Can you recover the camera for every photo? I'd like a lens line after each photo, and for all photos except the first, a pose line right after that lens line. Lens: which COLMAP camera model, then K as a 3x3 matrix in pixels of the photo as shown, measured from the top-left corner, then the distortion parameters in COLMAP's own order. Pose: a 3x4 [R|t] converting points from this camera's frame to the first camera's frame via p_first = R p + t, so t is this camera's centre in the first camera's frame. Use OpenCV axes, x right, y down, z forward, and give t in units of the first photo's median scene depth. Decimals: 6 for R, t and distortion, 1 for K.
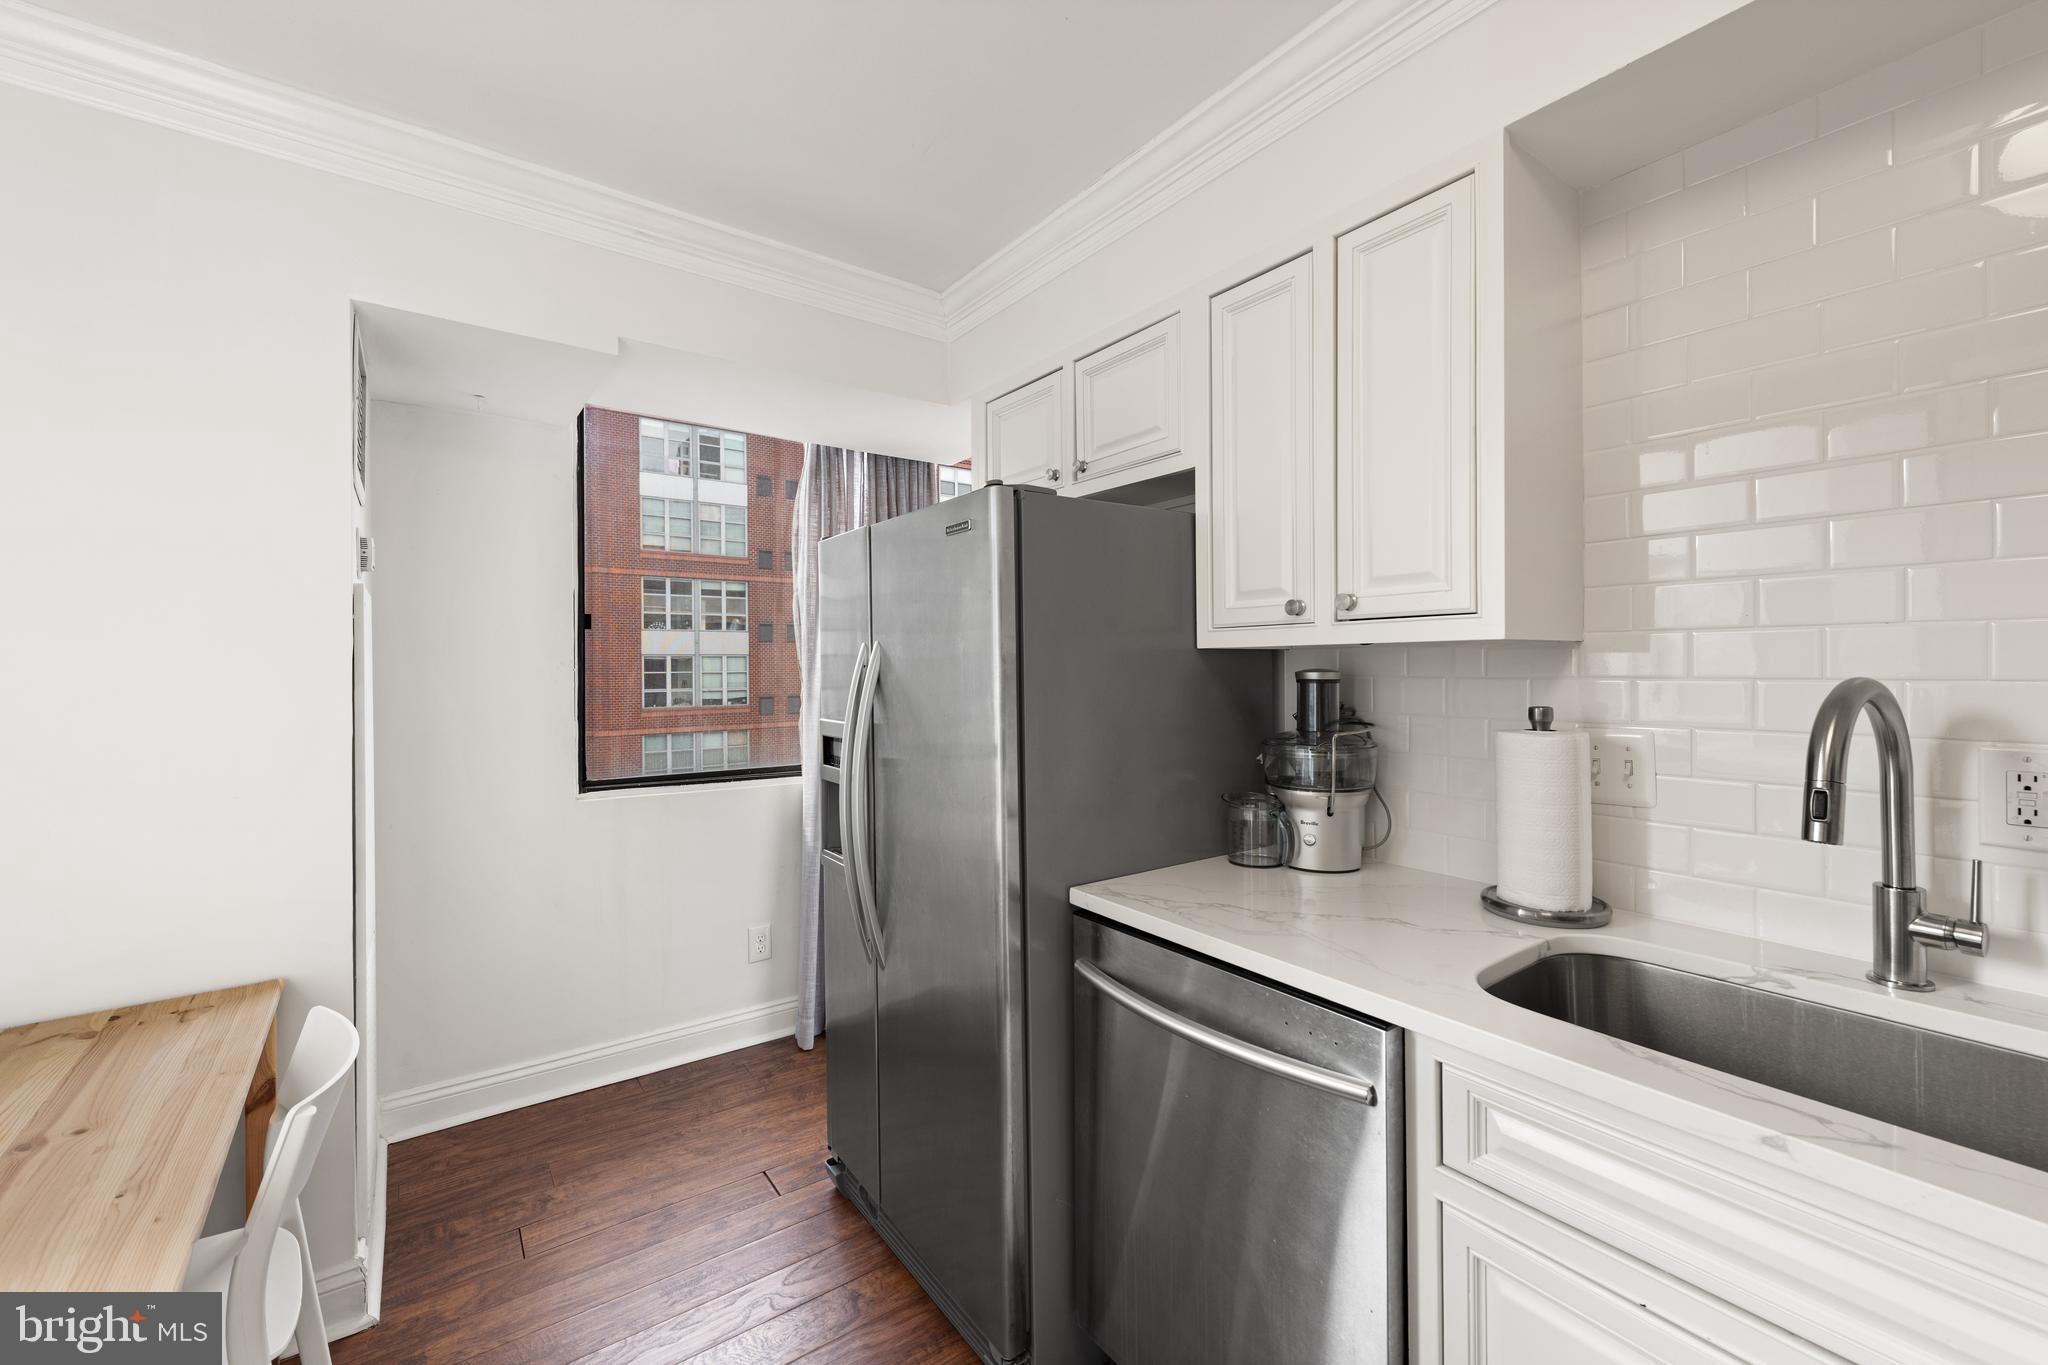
lens RADIAL K [[818.9, 0, 1029.9], [0, 818.9, 673.8], [0, 0, 1]] dist [0.004829, -0.000442]
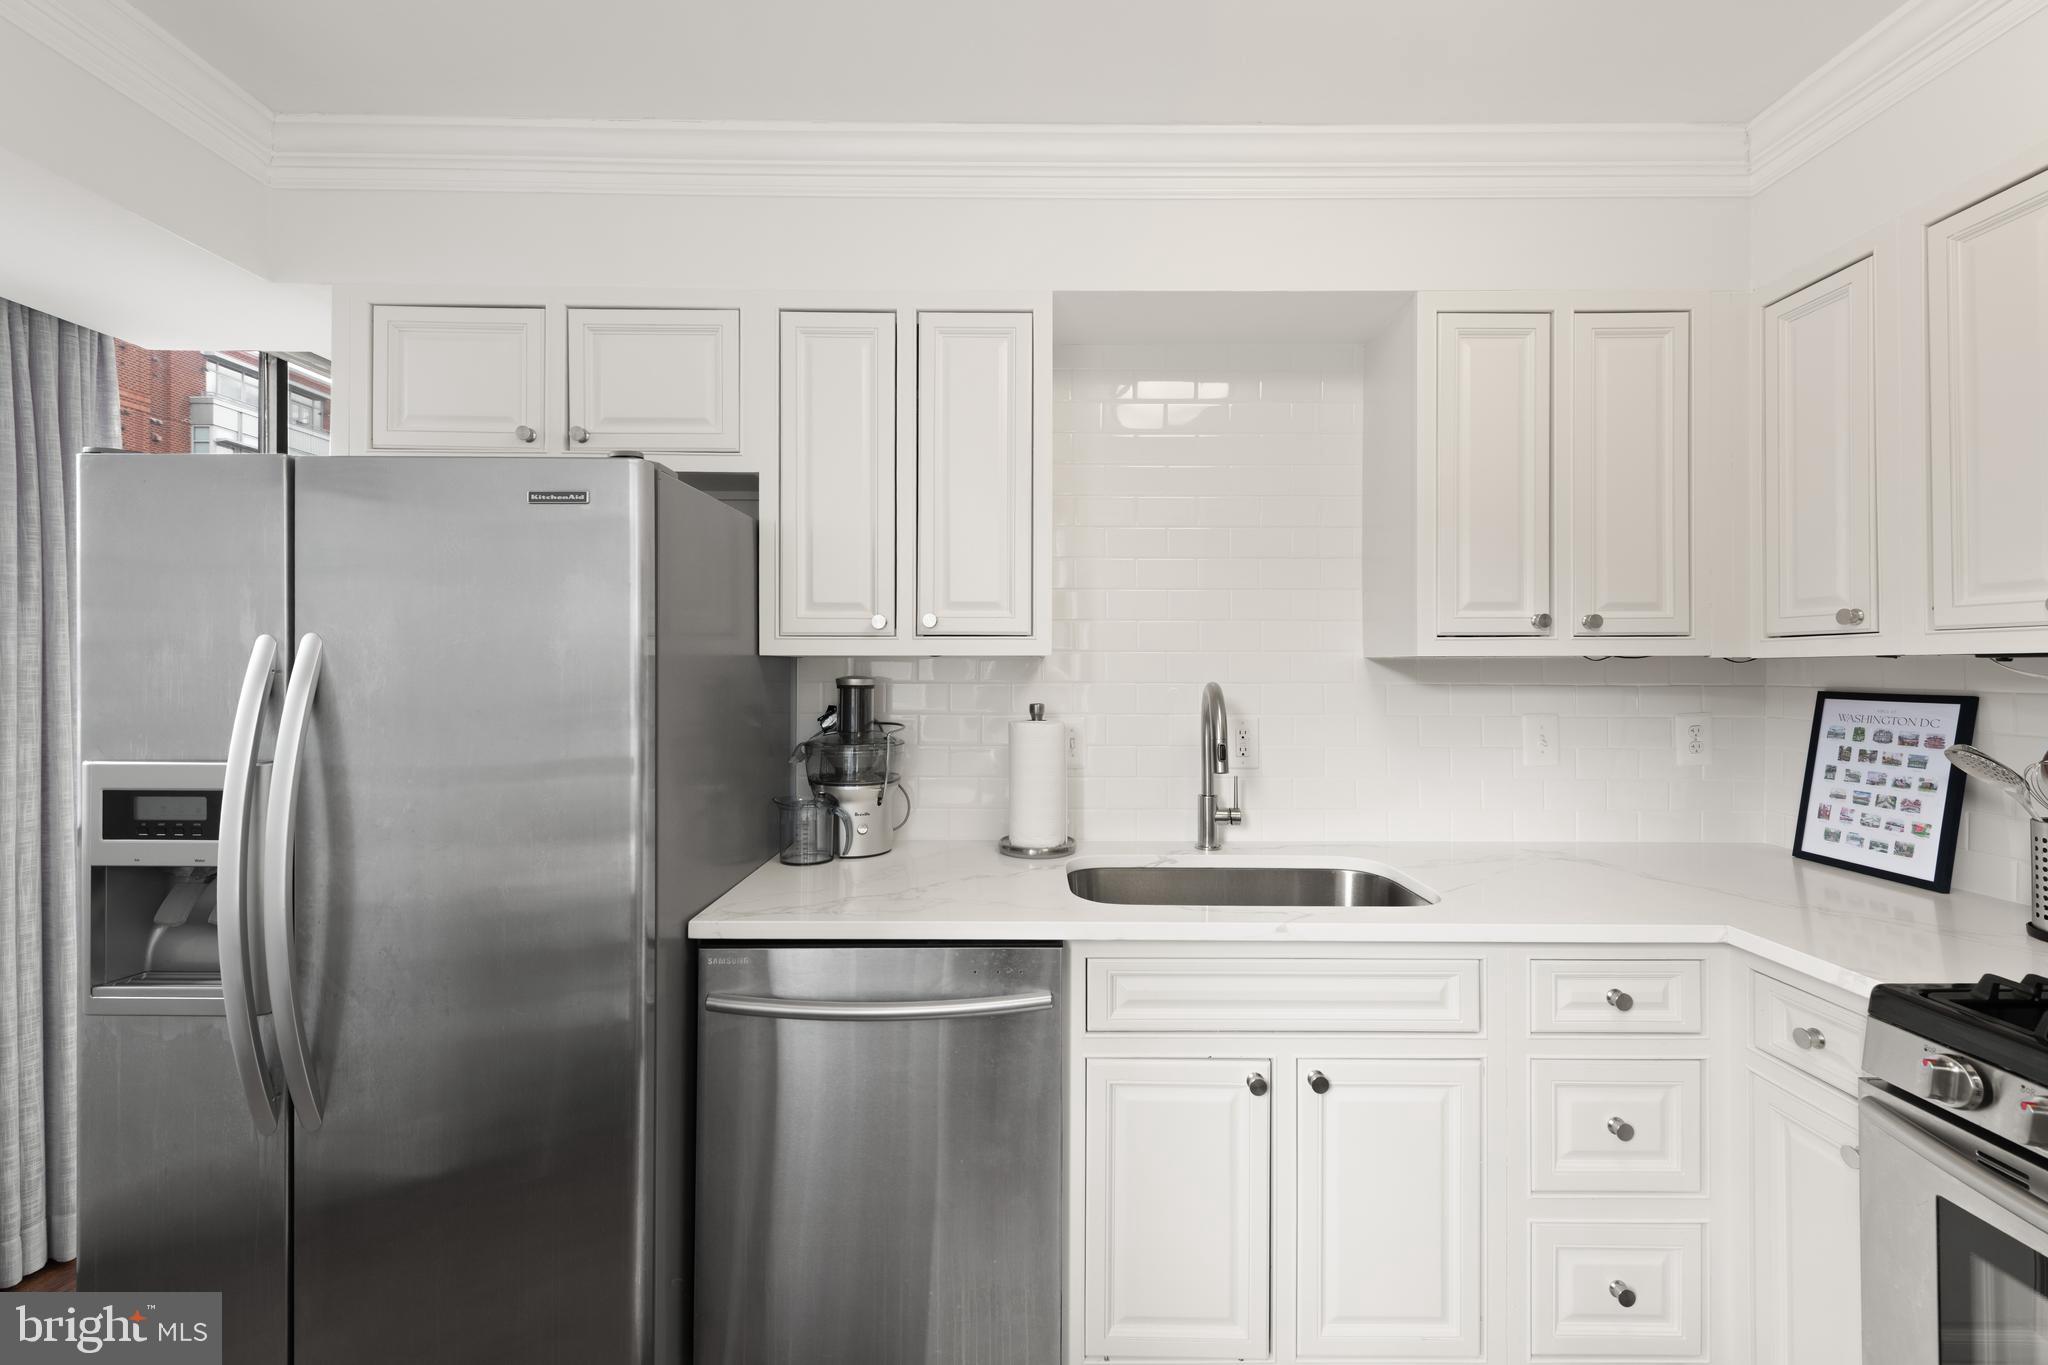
lens RADIAL K [[818.9, 0, 1030.0], [0, 818.9, 670.0], [0, 0, 1]] dist [0.004829, -0.000442]
pose [[0.583893, 0.005121, 0.811814, -0.460140], [-0.000048, 0.999980, -0.006273, -0.007696], [-0.811831, 0.003624, 0.583882, 0.171752]]
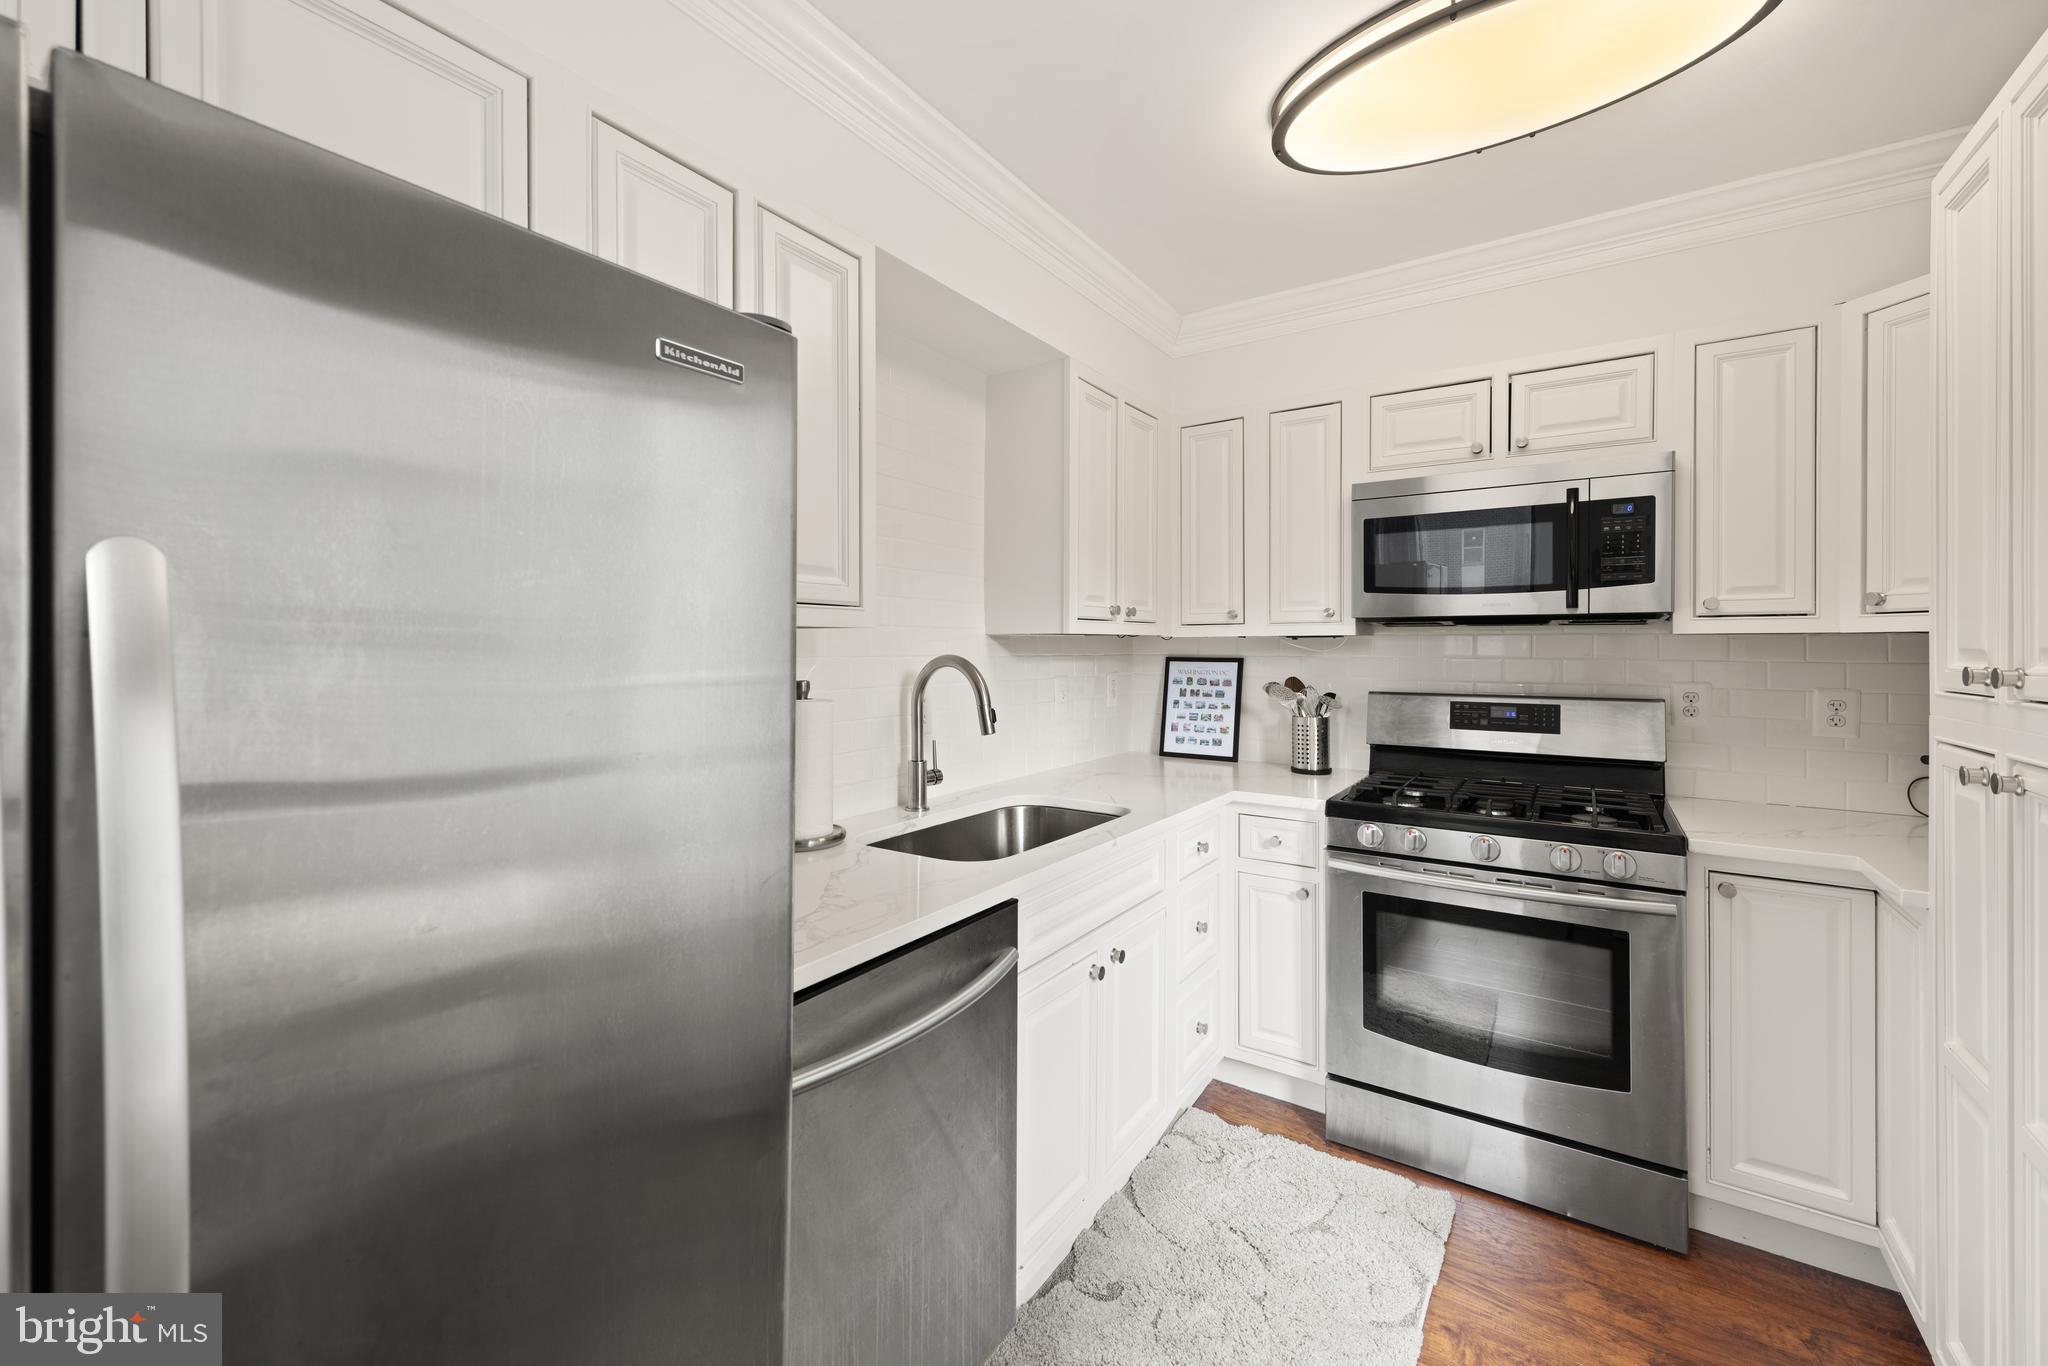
lens RADIAL K [[818.9, 0, 1029.2], [0, 818.9, 656.7], [0, 0, 1]] dist [0.004829, -0.000442]
pose [[-0.341853, -0.005053, 0.939740, -0.611646], [0.007812, 0.999936, 0.008219, -0.004369], [-0.939721, 0.010151, -0.341791, 0.976774]]
